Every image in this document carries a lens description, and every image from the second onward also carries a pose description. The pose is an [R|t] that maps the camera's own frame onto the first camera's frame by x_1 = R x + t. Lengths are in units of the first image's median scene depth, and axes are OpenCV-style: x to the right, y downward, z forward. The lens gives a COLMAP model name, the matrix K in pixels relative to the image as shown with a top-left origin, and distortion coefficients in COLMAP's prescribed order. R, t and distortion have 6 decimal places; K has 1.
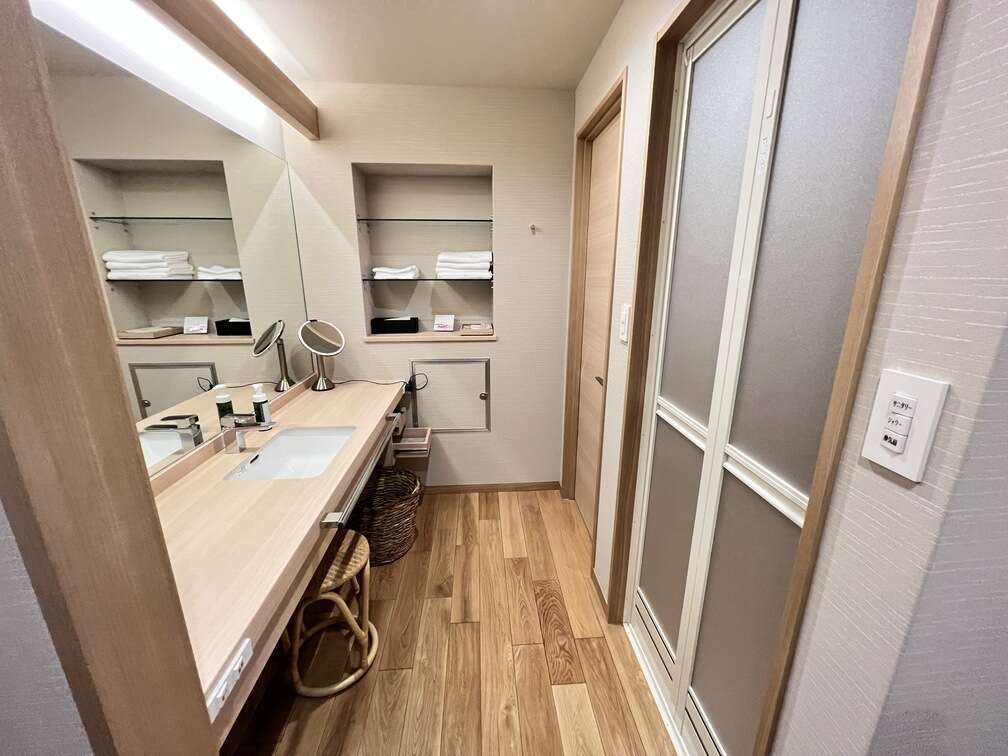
lens RADIAL K [[401.2, 0, 504.0], [0, 401.2, 378.0], [0, 0, 1]] dist [-0.000480, -0.000146]
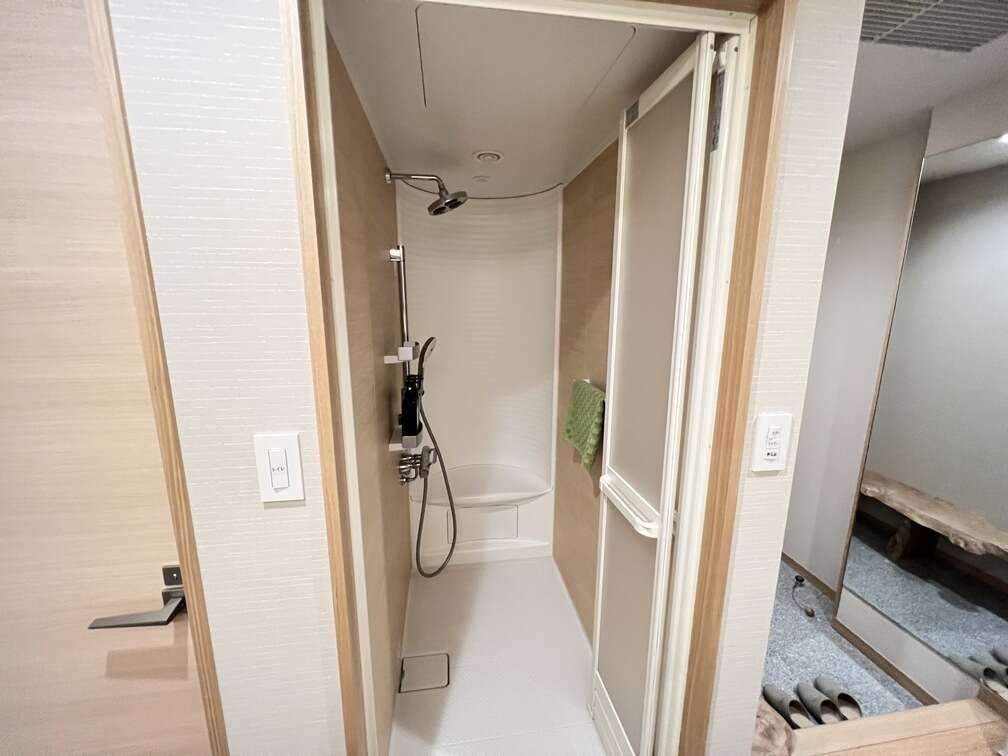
lens RADIAL K [[406.6, 0, 504.0], [0, 406.6, 378.0], [0, 0, 1]] dist [0.000168, 0.000005]
pose [[-0.085247, -0.179279, 0.980098, -0.549921], [0.259203, 0.945819, 0.195554, -0.774438], [-0.962053, 0.270714, -0.034159, 2.069465]]
